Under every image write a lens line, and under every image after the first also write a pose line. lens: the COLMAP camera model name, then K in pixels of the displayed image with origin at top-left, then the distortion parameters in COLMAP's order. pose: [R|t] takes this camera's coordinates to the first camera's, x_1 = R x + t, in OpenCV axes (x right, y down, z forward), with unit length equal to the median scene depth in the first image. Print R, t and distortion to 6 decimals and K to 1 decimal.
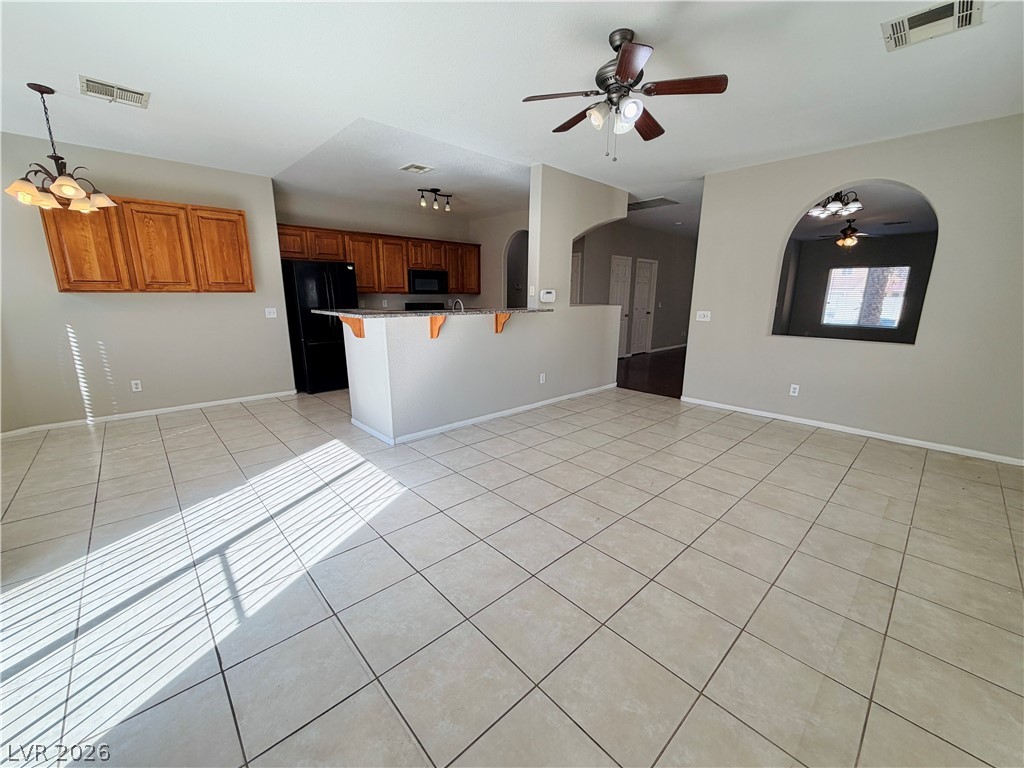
lens RADIAL K [[405.4, 0, 506.9], [0, 405.4, 385.1], [0, 0, 1]] dist [-0.000411, -0.000252]
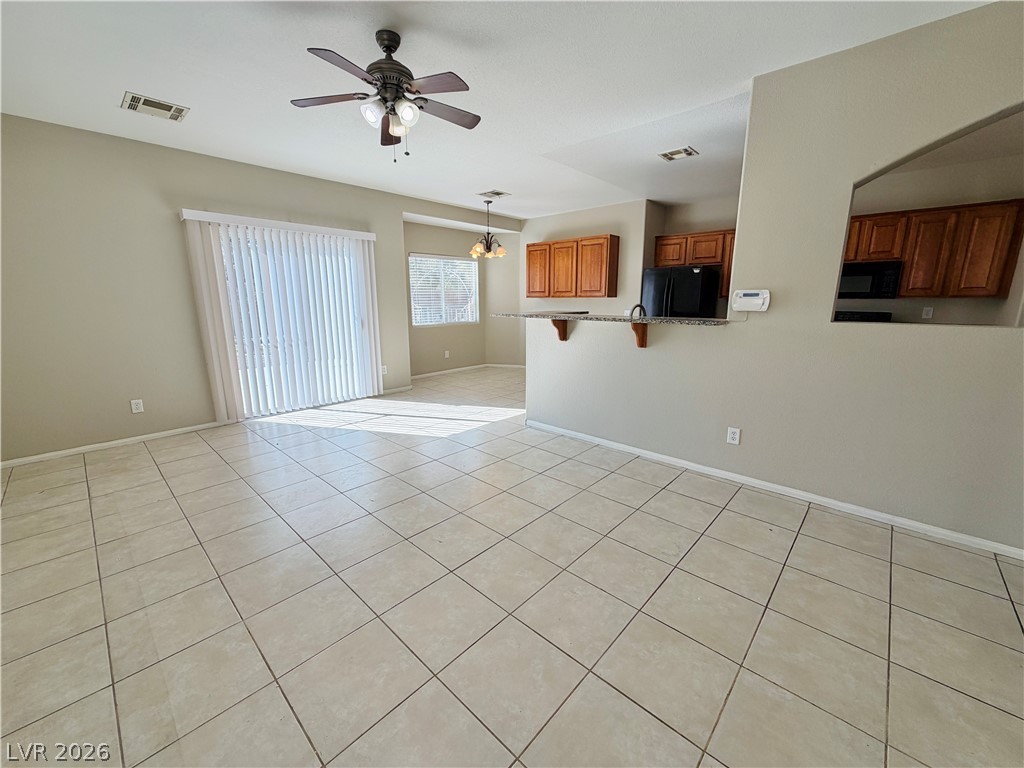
lens RADIAL K [[409.3, 0, 510.6], [0, 409.3, 383.0], [0, 0, 1]] dist [-0.001751, -0.000106]
pose [[0.080965, 0.197429, -0.976968, 0.735015], [-0.219739, 0.959605, 0.175710, -0.144682], [0.972193, 0.200452, 0.121077, 0.673974]]
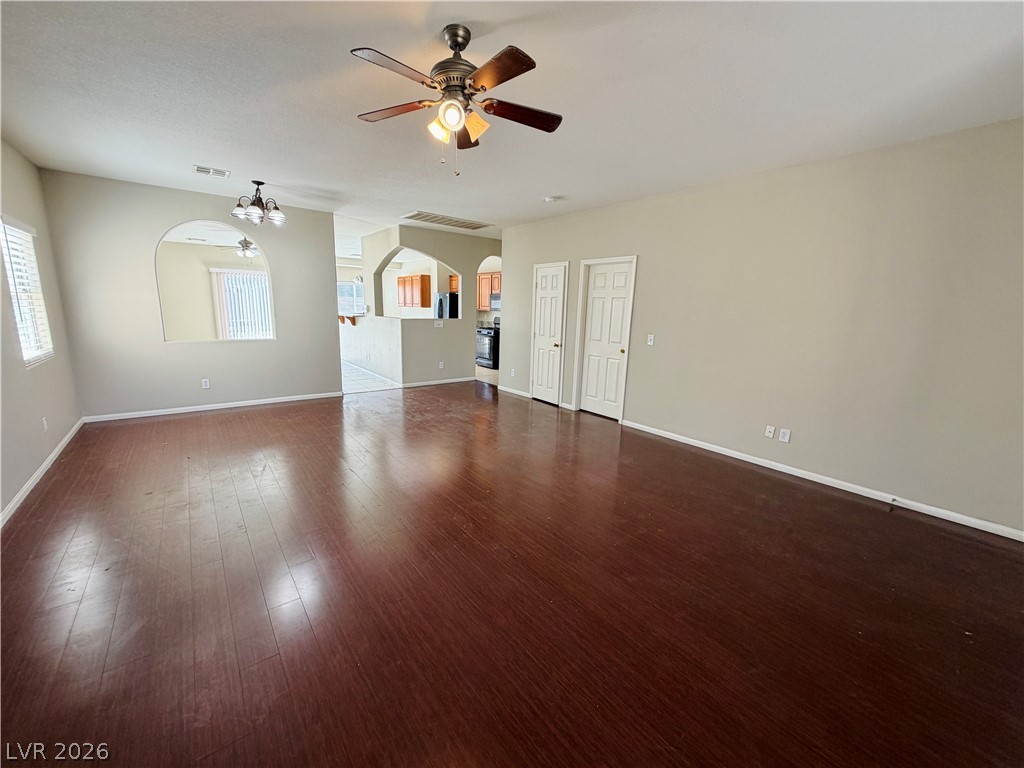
lens RADIAL K [[409.3, 0, 510.6], [0, 409.3, 383.0], [0, 0, 1]] dist [-0.001751, -0.000106]
pose [[-0.082765, 0.175827, -0.980936, 1.974315], [-0.248838, 0.949488, 0.191186, -0.442425], [0.965002, 0.259918, -0.034832, 1.900846]]
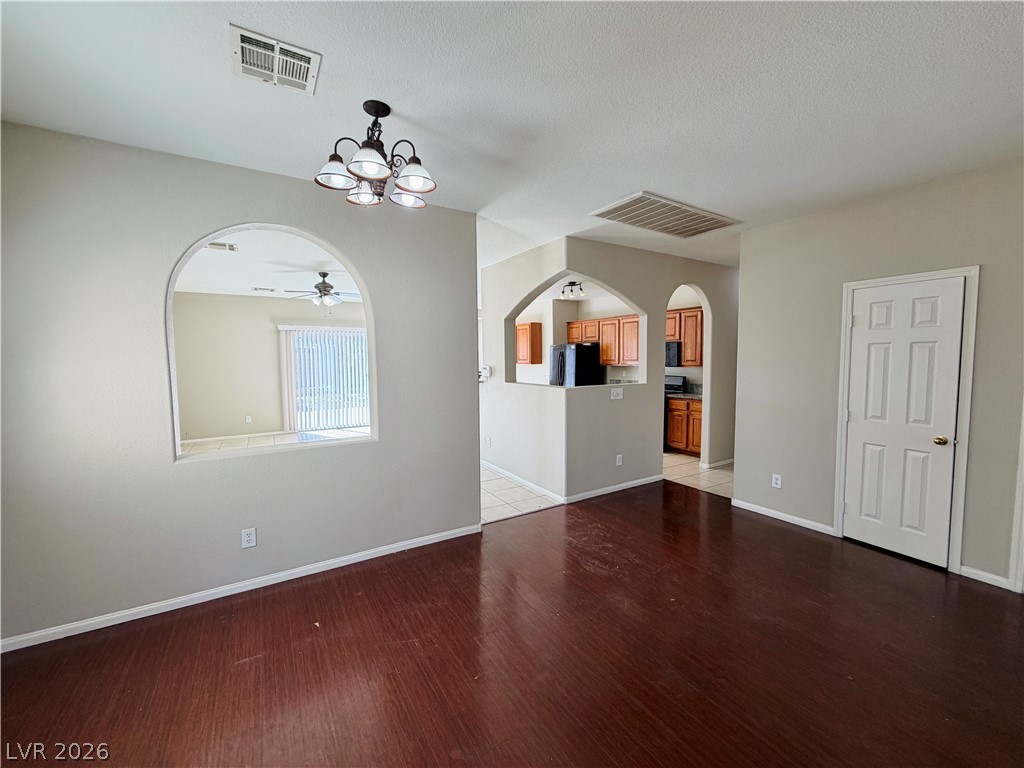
lens RADIAL K [[409.3, 0, 510.6], [0, 409.3, 383.0], [0, 0, 1]] dist [-0.001751, -0.000106]
pose [[-0.196263, 0.059120, -0.978767, 1.352113], [-0.211391, 0.972158, 0.101109, -0.349373], [0.957494, 0.226746, -0.178301, 1.405521]]
